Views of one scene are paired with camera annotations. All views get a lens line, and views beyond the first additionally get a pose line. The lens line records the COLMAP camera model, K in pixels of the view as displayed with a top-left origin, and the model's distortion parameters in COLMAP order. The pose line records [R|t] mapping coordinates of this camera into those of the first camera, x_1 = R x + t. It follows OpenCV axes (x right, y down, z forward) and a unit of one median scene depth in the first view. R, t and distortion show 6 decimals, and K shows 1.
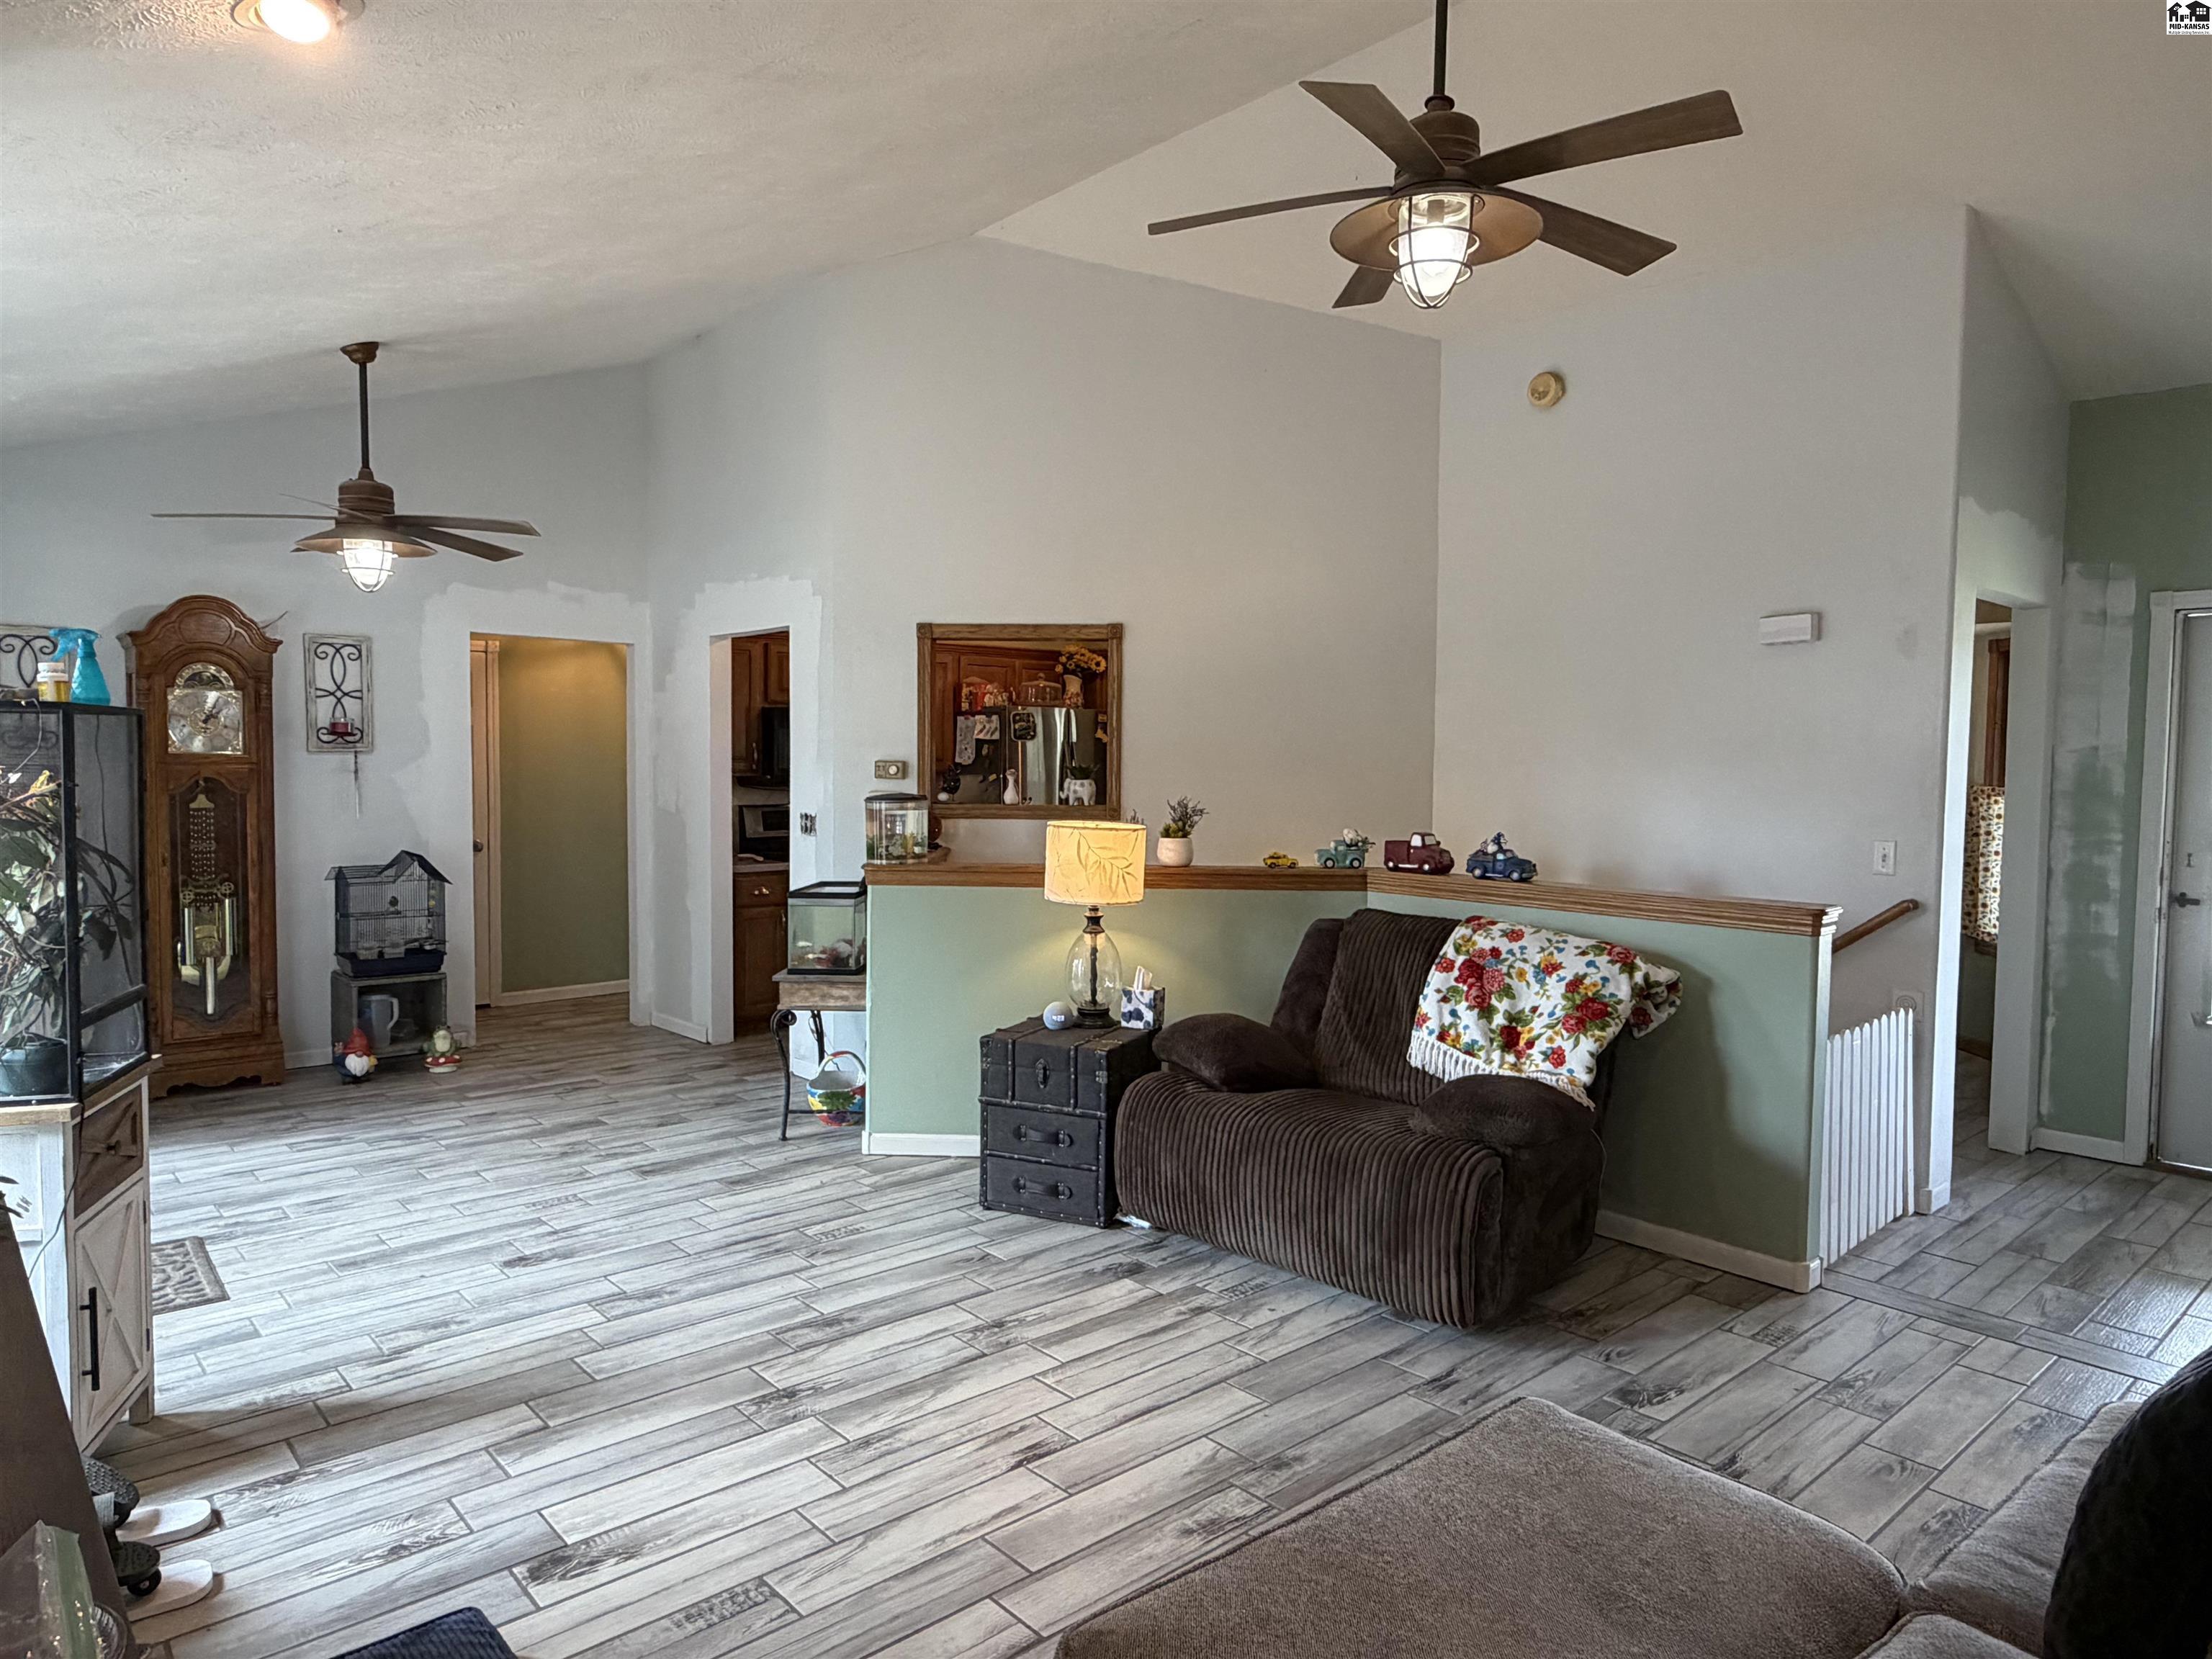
lens RADIAL K [[1375.9, 0, 1098.8], [0, 1375.9, 829.8], [0, 0, 1]] dist [0.002525, -0.000902]
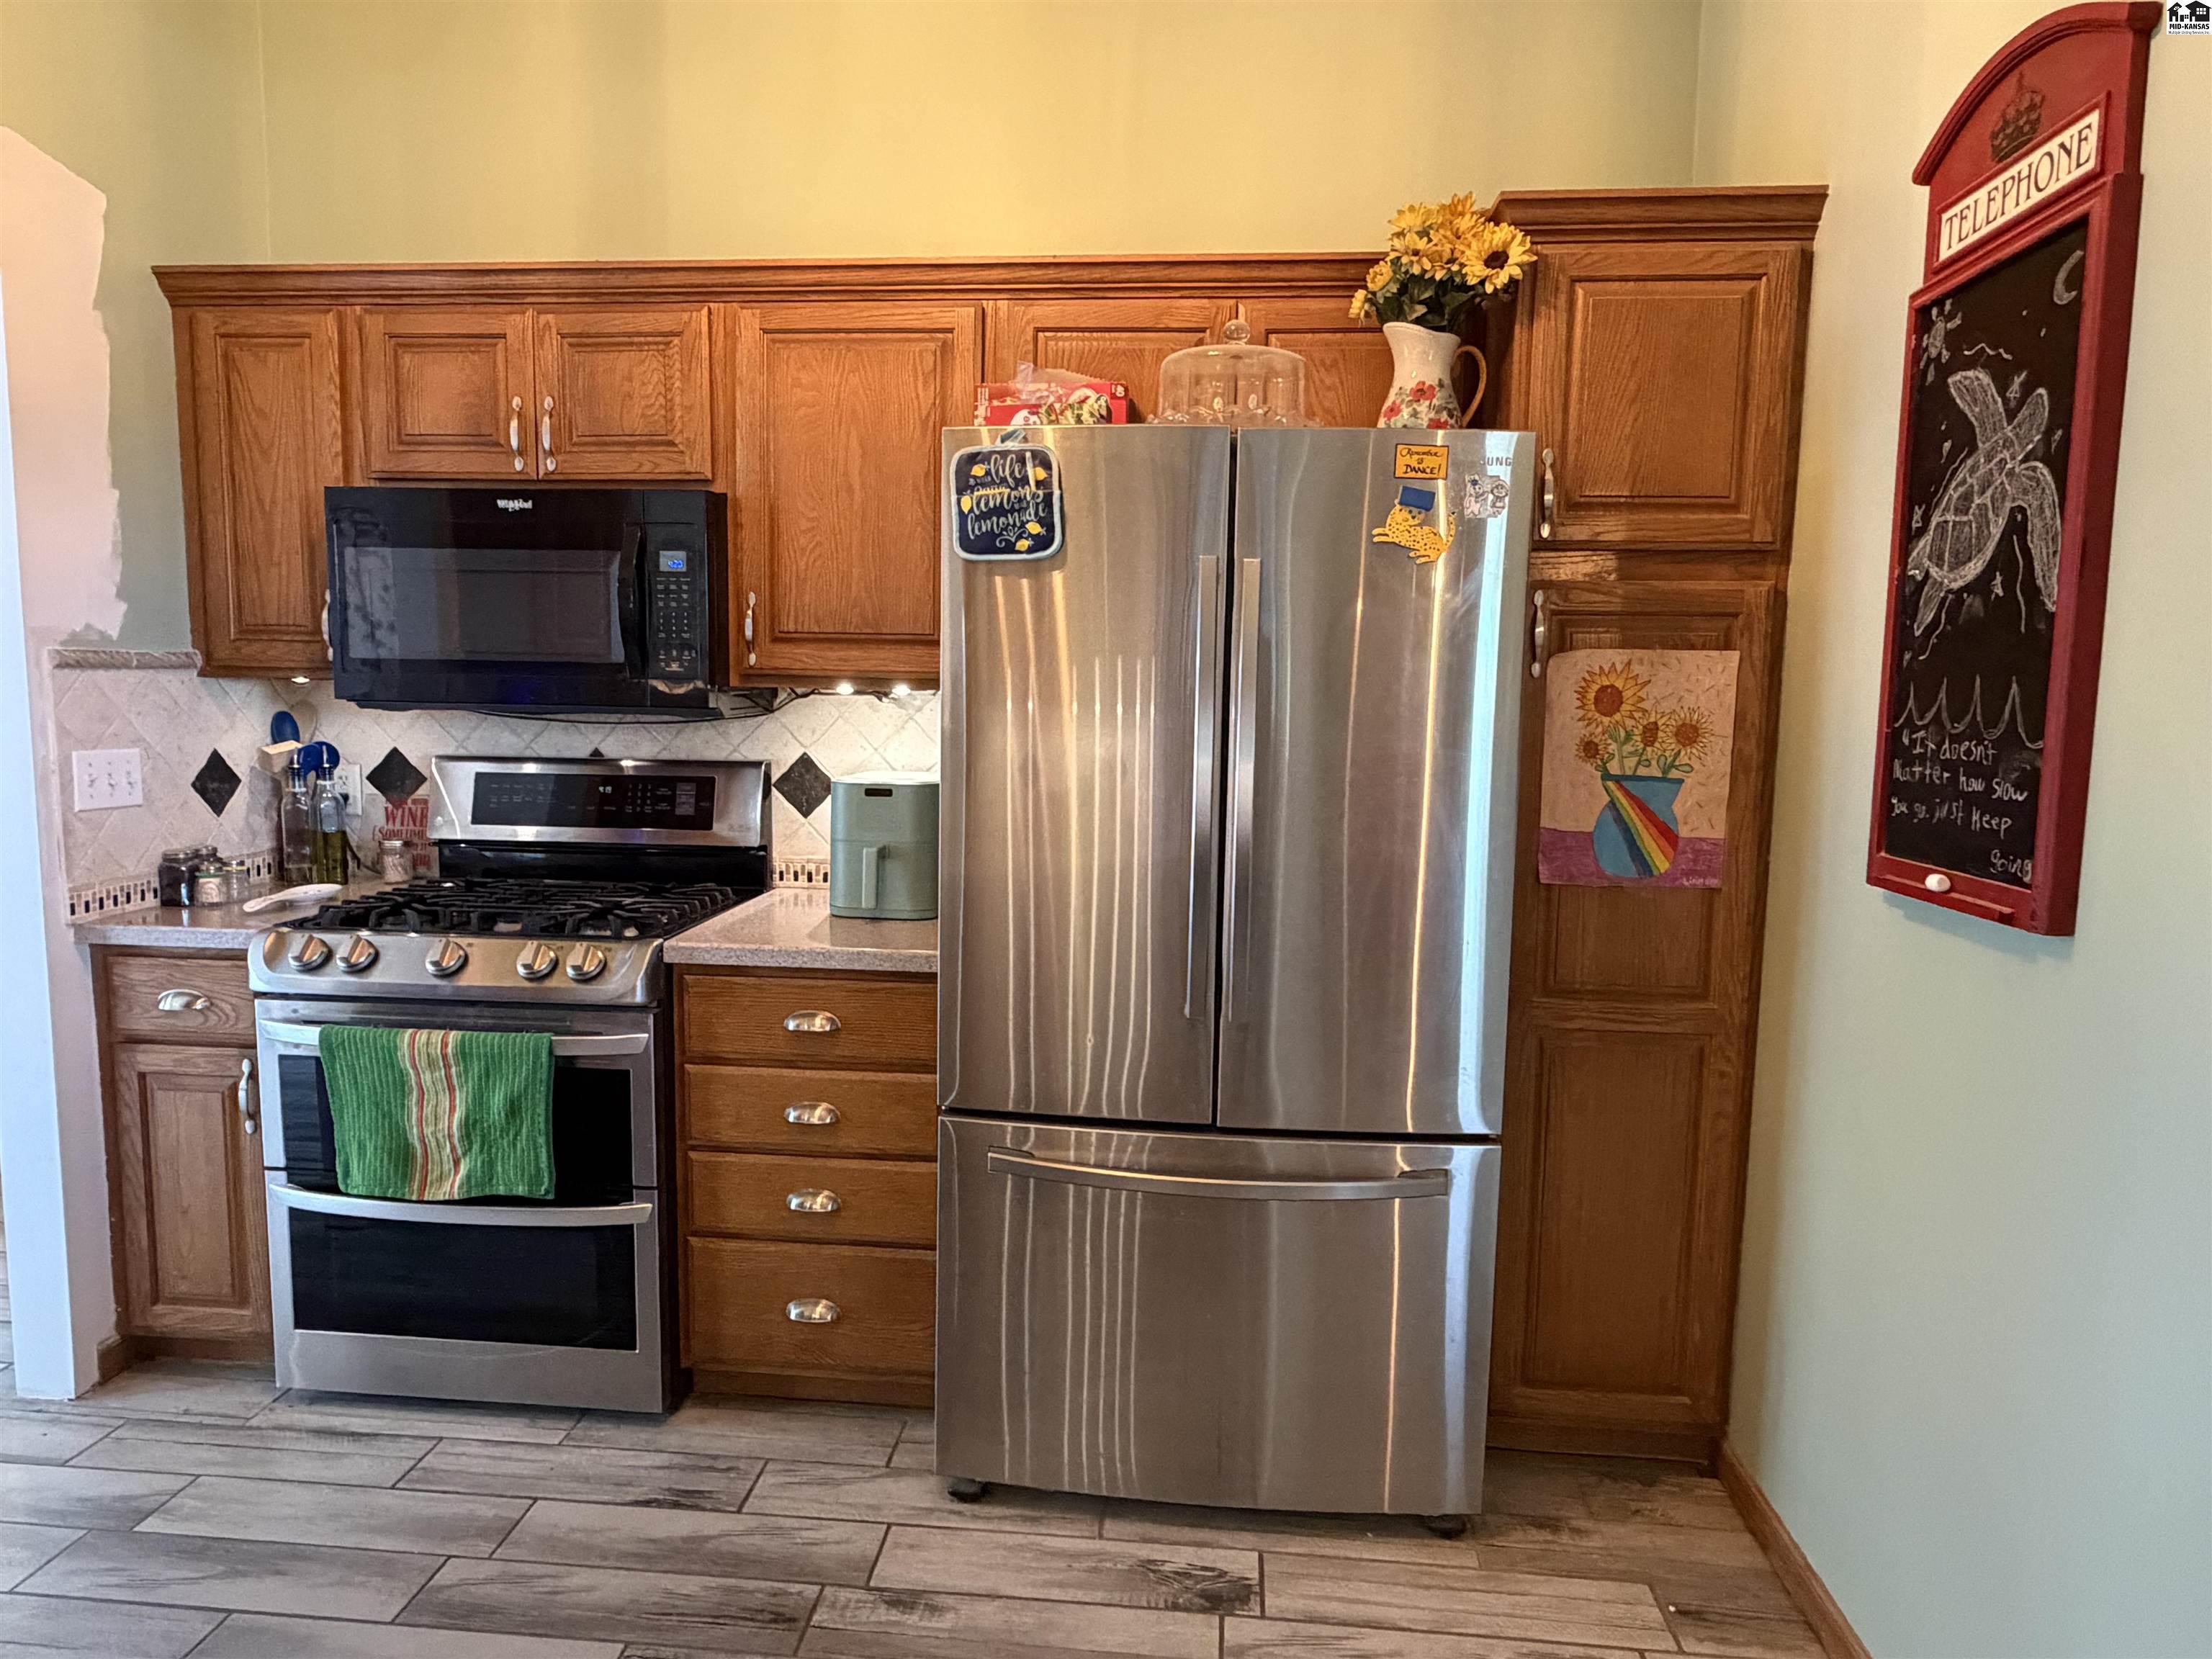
lens RADIAL K [[1352.9, 0, 1106.0], [0, 1352.9, 829.5], [0, 0, 1]] dist [0.000494, 0.000052]
pose [[0.684411, 0.082971, -0.724360, 0.228210], [-0.048971, 0.996491, 0.067872, -0.046861], [0.727450, -0.010980, 0.686073, 1.264913]]
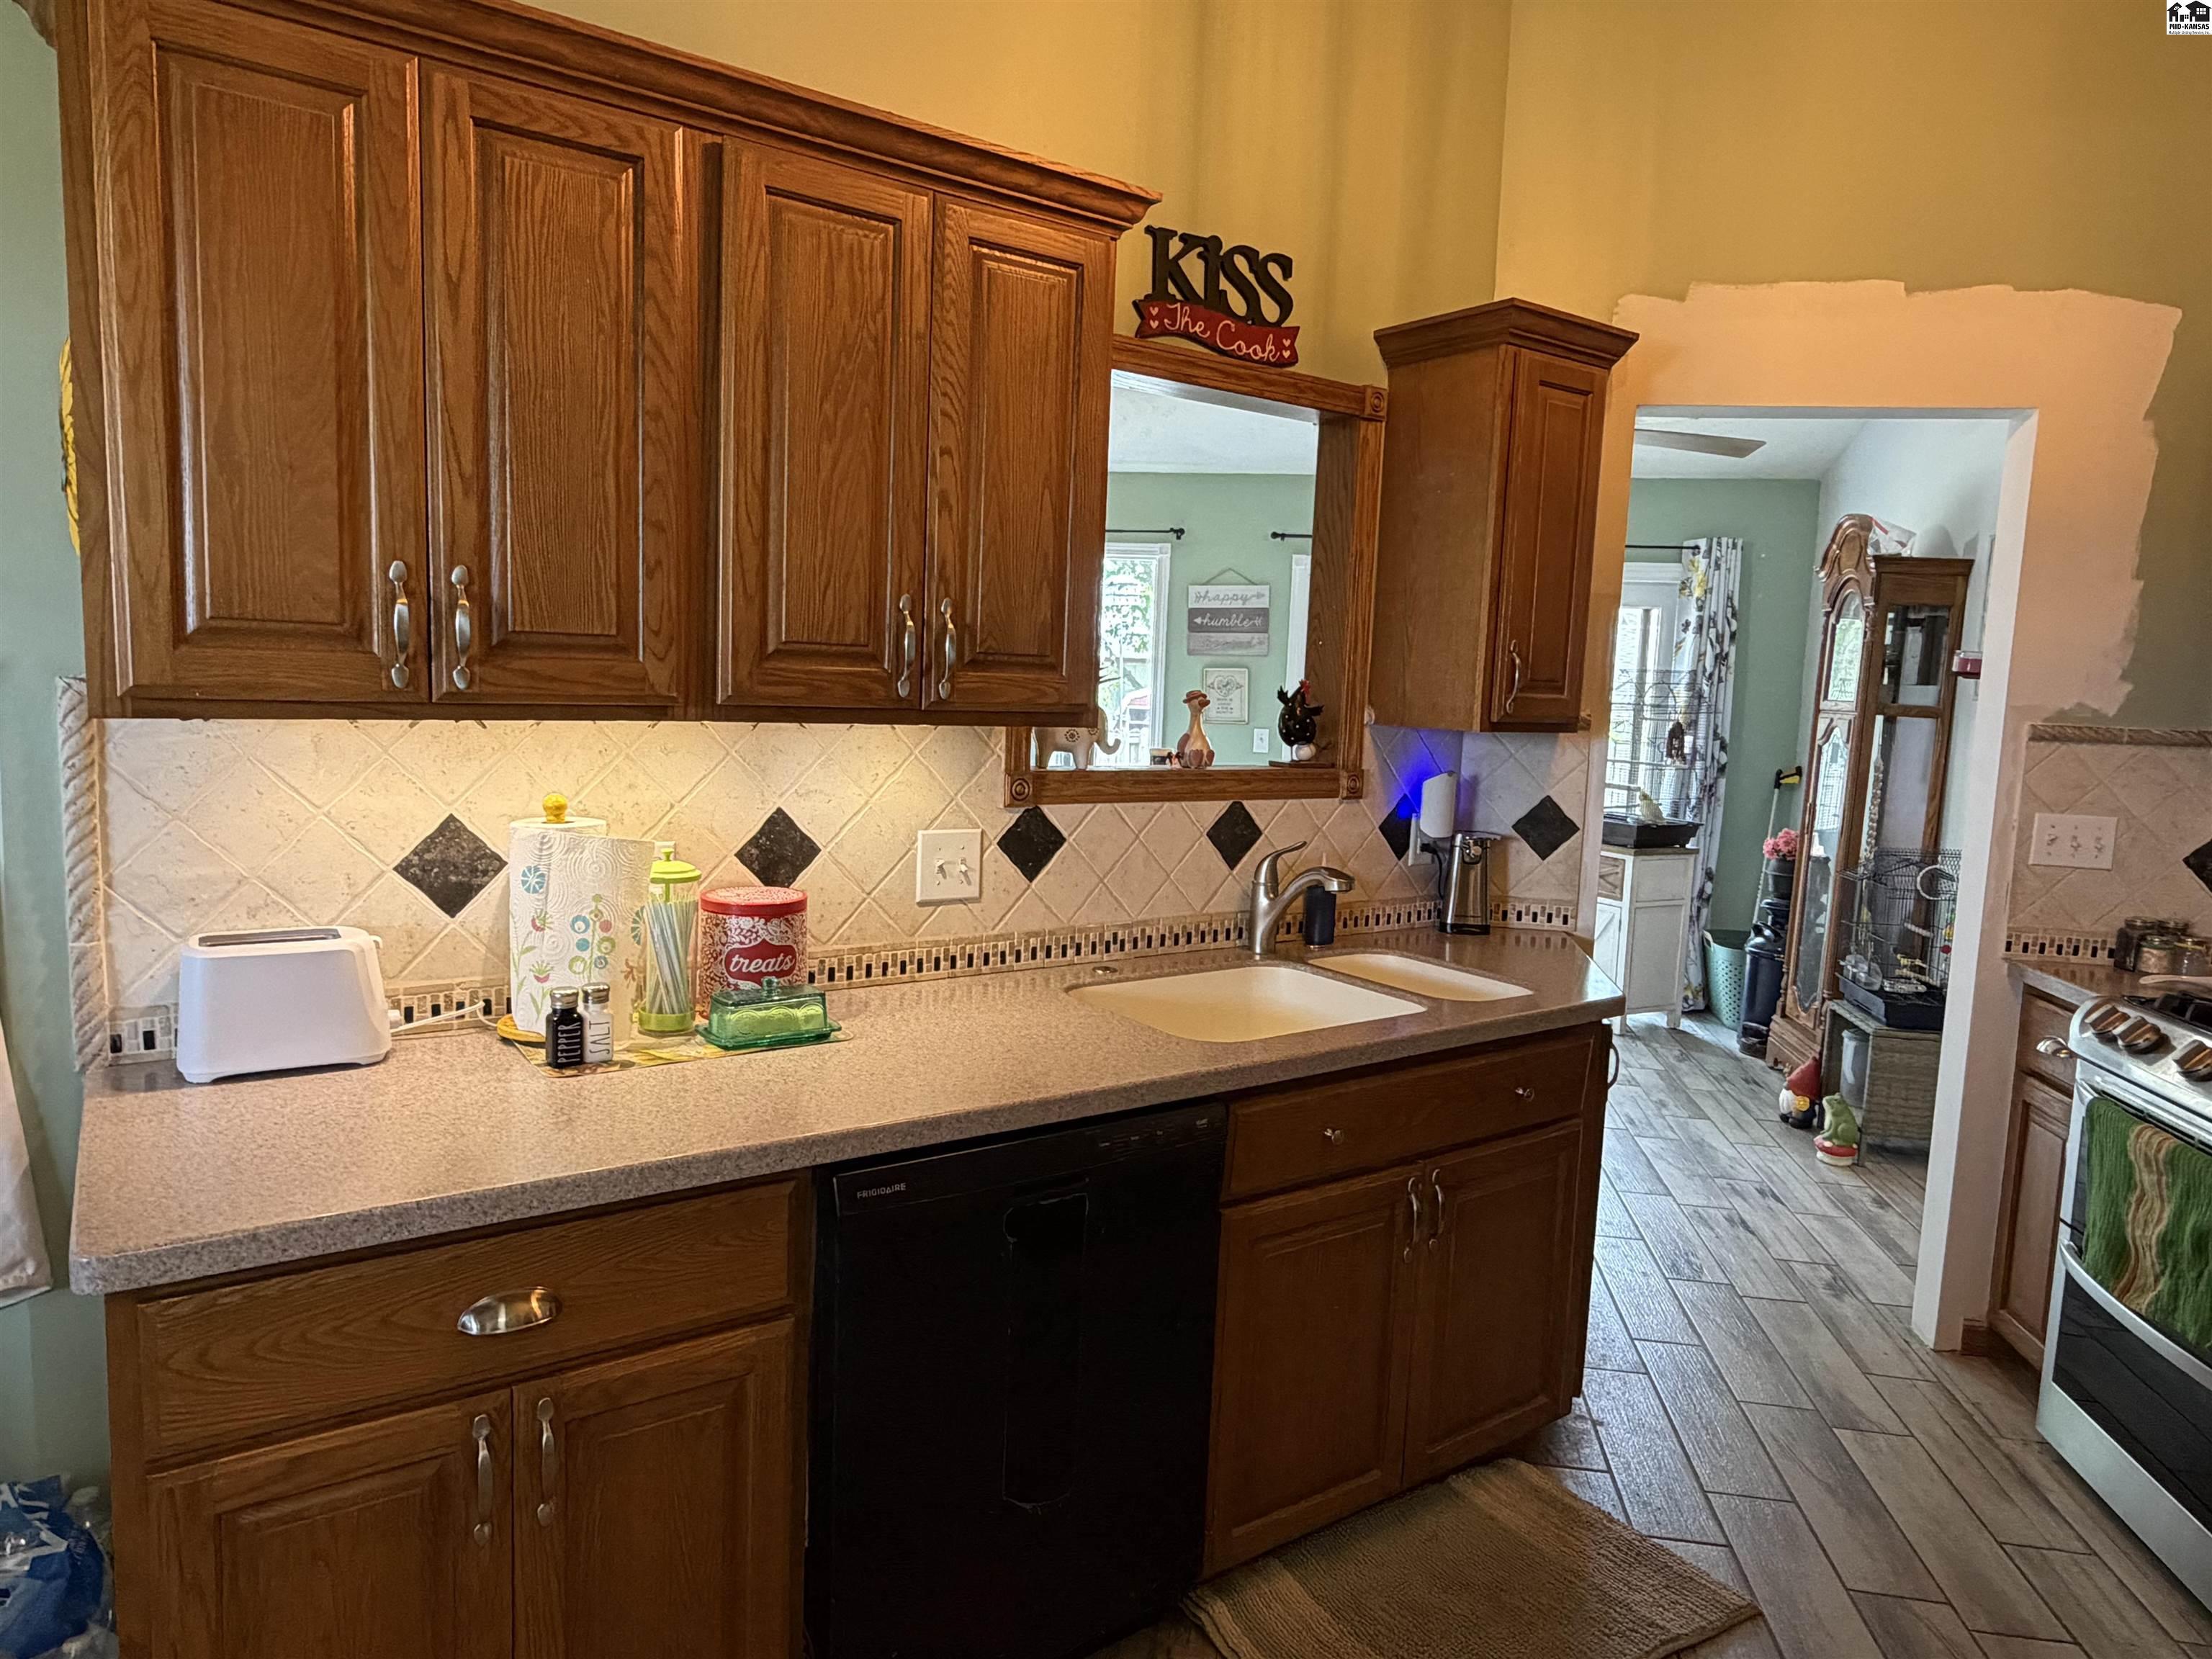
lens RADIAL K [[1367.4, 0, 1097.0], [0, 1367.4, 830.3], [0, 0, 1]] dist [-0.001364, 0.002522]
pose [[-0.773191, 0.029639, -0.633480, 0.278310], [-0.080348, 0.986279, 0.144215, -0.066134], [0.629062, 0.162404, -0.760201, 1.505716]]
